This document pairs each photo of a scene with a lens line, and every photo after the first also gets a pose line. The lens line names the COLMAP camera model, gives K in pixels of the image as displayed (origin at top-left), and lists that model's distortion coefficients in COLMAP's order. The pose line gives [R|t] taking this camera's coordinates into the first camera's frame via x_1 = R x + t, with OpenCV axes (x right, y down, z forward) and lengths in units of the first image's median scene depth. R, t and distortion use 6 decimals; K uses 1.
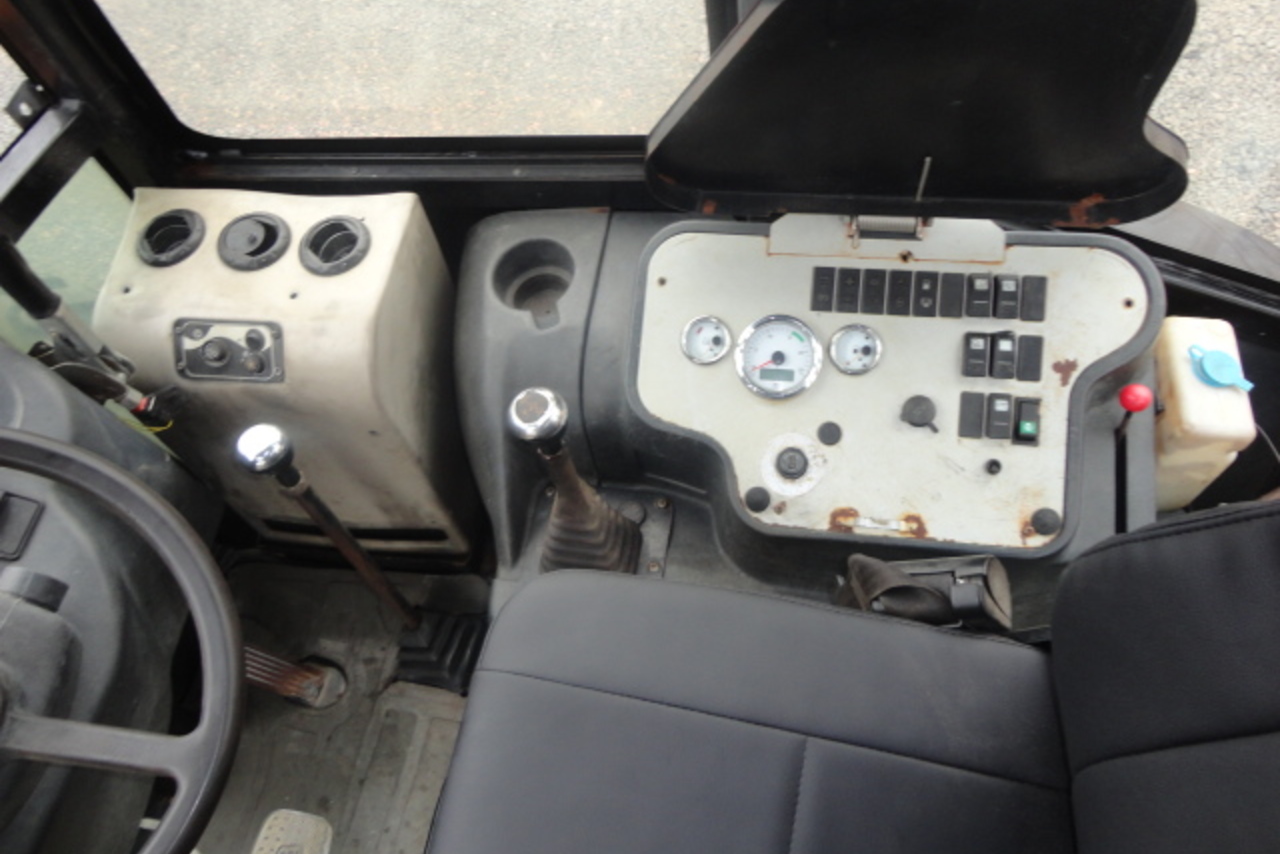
lens RADIAL K [[935.0, 0, 640.0], [0, 935.0, 427.0], [0, 0, 1]] dist [-0.005229, 0.012369]
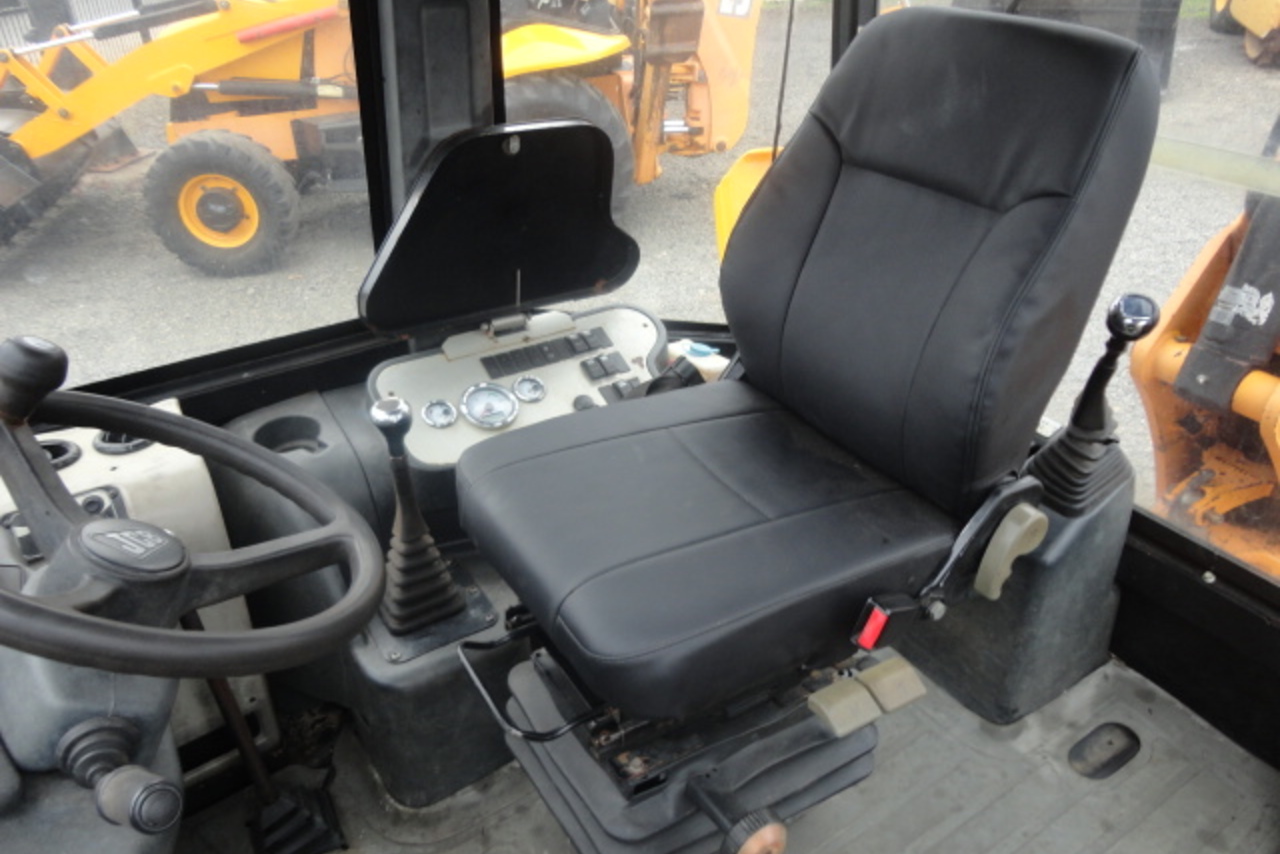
lens RADIAL K [[935.0, 0, 640.0], [0, 935.0, 427.0], [0, 0, 1]] dist [-0.005229, 0.012369]
pose [[0.727328, -0.231788, 0.645962, -0.636064], [0.539486, 0.774893, -0.329388, 0.558819], [-0.424203, 0.588061, 0.688648, -0.110946]]
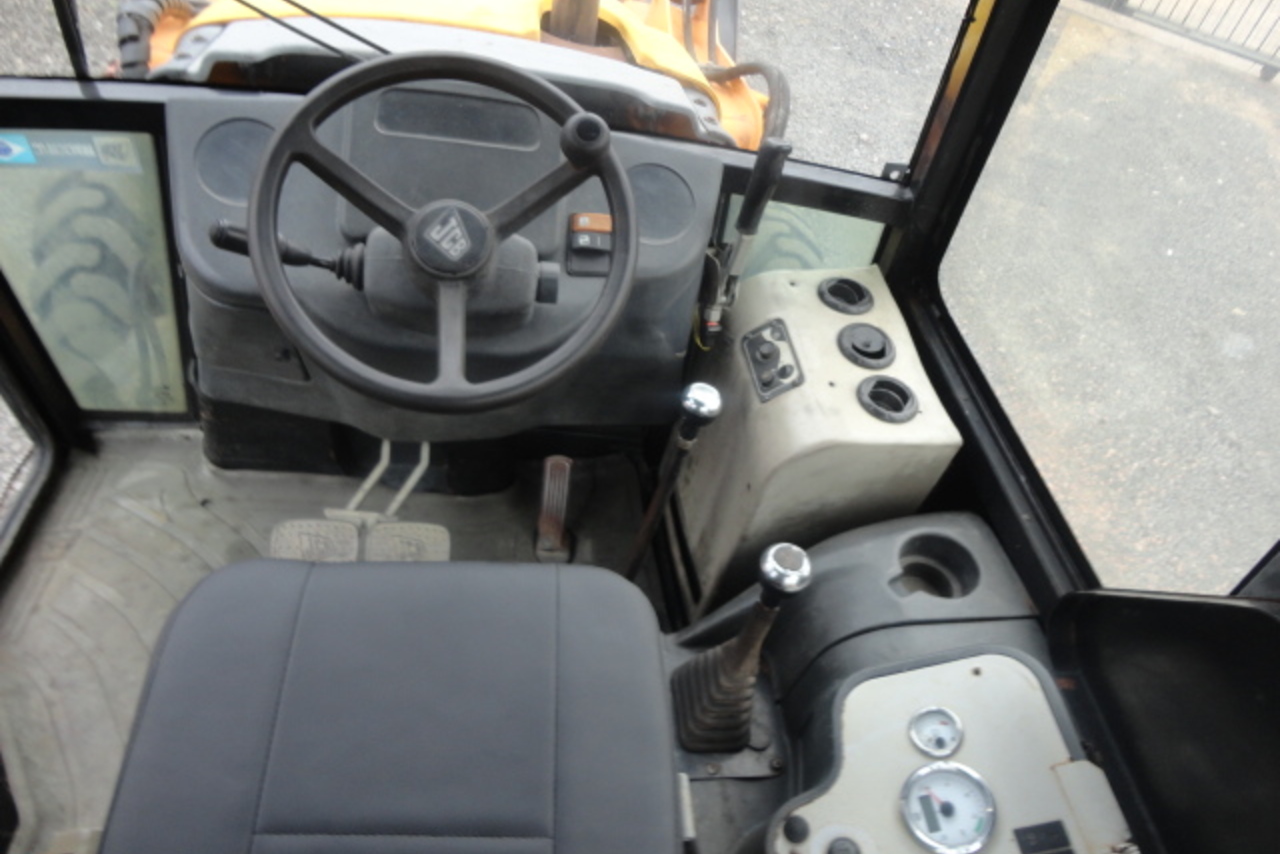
lens RADIAL K [[935.0, 0, 640.0], [0, 935.0, 427.0], [0, 0, 1]] dist [-0.005229, 0.012369]
pose [[0.243930, 0.810372, -0.532724, 0.254376], [-0.923474, 0.361833, 0.127563, -0.046403], [0.296130, 0.460840, 0.836620, -0.052315]]
